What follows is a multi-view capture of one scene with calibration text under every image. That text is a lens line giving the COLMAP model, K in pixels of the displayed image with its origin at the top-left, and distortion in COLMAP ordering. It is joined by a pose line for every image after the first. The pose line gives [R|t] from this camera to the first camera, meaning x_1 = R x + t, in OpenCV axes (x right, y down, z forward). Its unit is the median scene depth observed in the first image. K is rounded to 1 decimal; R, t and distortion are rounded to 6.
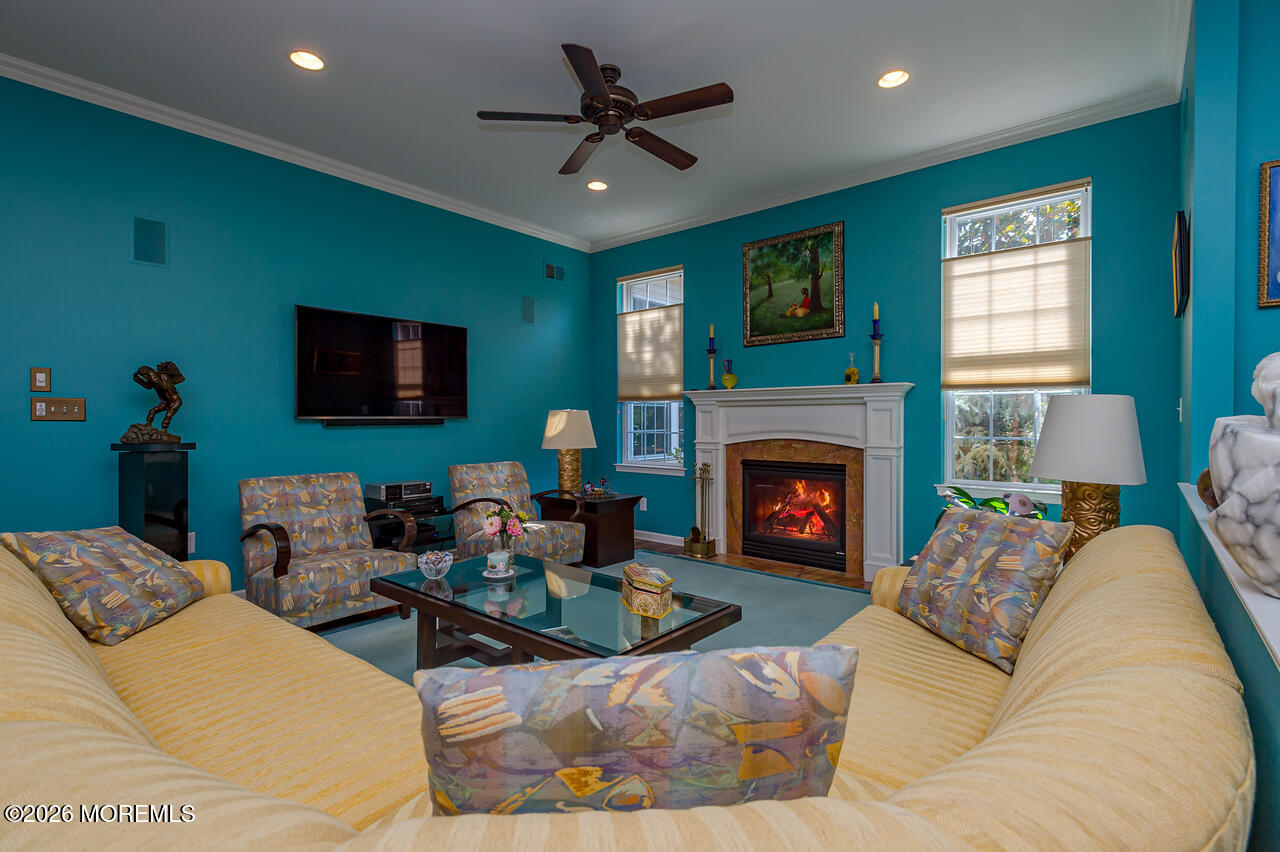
lens RADIAL K [[593.9, 0, 641.9], [0, 593.9, 424.3], [0, 0, 1]] dist [0.011669, -0.003496]
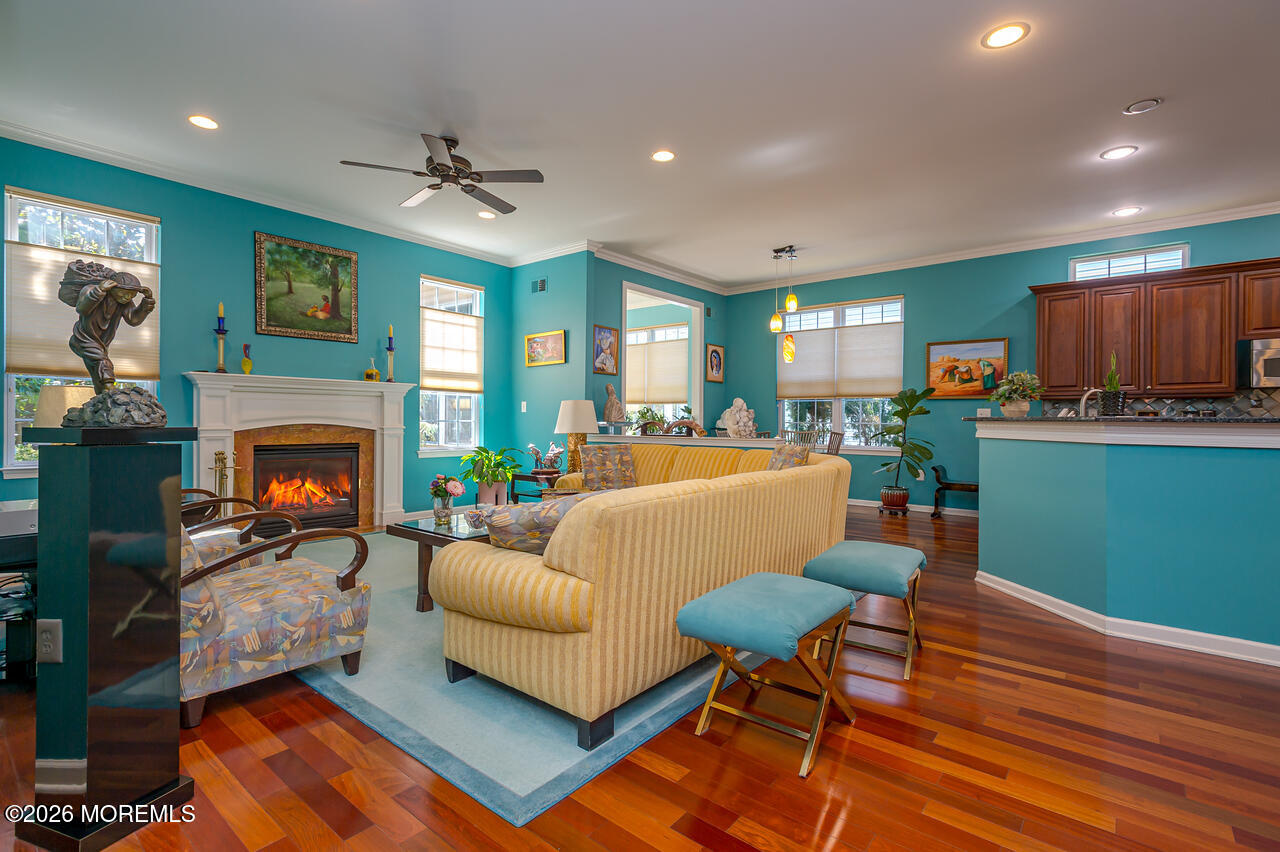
lens RADIAL K [[593.9, 0, 631.5], [0, 593.9, 422.3], [0, 0, 1]] dist [0.011669, -0.003496]
pose [[-0.004504, -0.004256, 0.999981, -0.879062], [-0.000658, 0.999991, 0.004253, 0.015944], [-0.999990, -0.000639, -0.004507, 0.384870]]
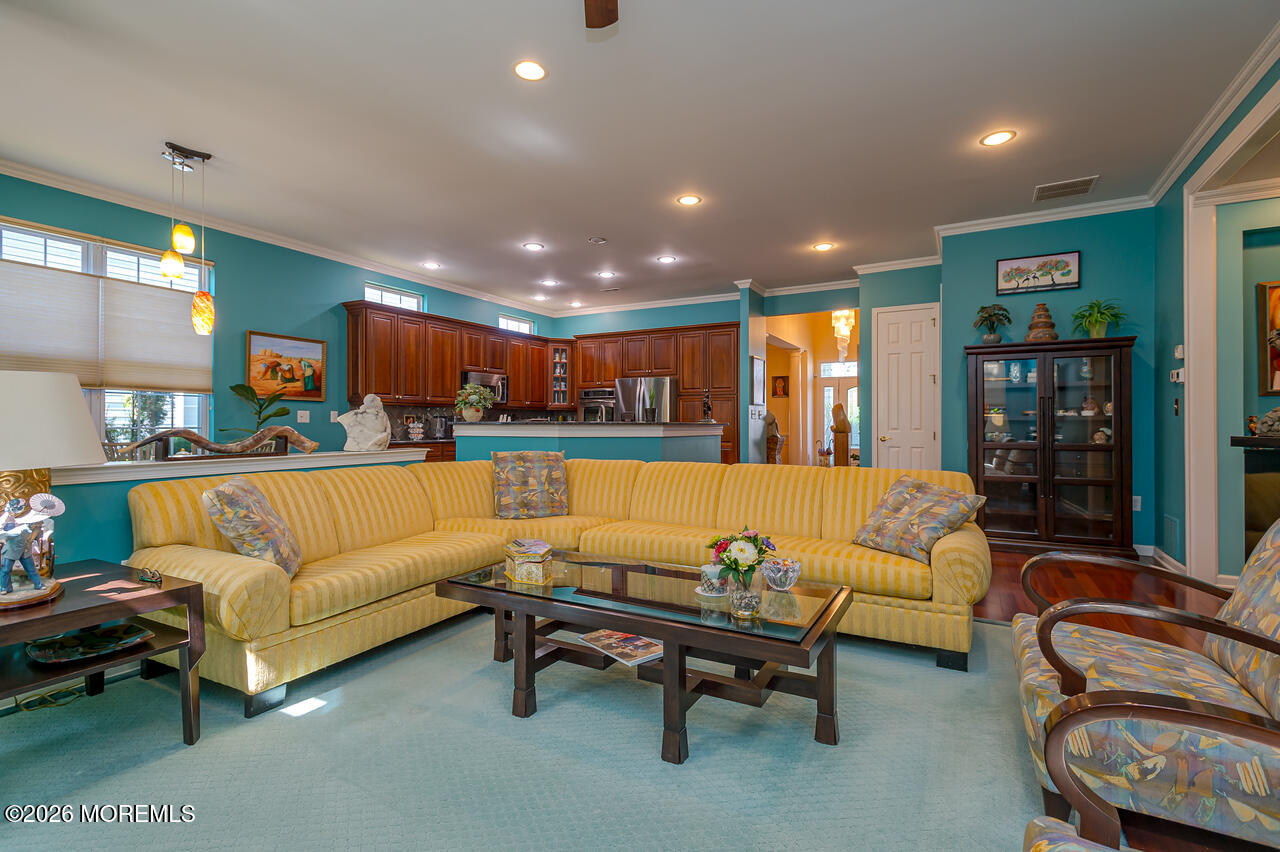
lens RADIAL K [[593.9, 0, 641.4], [0, 593.9, 424.2], [0, 0, 1]] dist [0.011669, -0.003496]
pose [[-0.983097, 0.003746, -0.183049, -0.003145], [0.003686, 0.999993, 0.000669, 0.021332], [0.183050, -0.000017, -0.983104, 0.994706]]
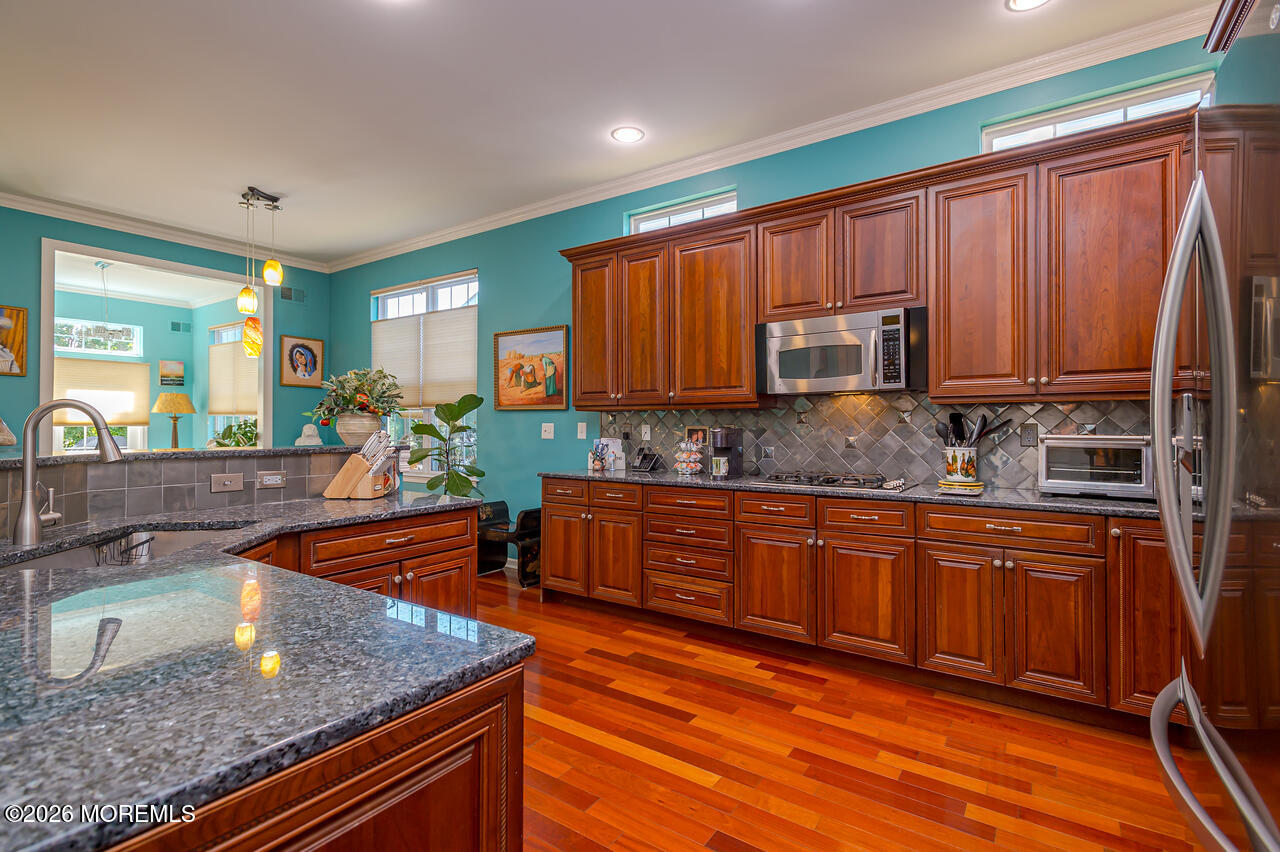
lens RADIAL K [[593.9, 0, 635.3], [0, 593.9, 420.0], [0, 0, 1]] dist [0.011669, -0.003496]
pose [[-0.093504, 0.010470, 0.995564, -0.510875], [0.004822, 0.999938, -0.010063, -0.004762], [-0.995607, 0.003859, -0.093549, -0.483716]]
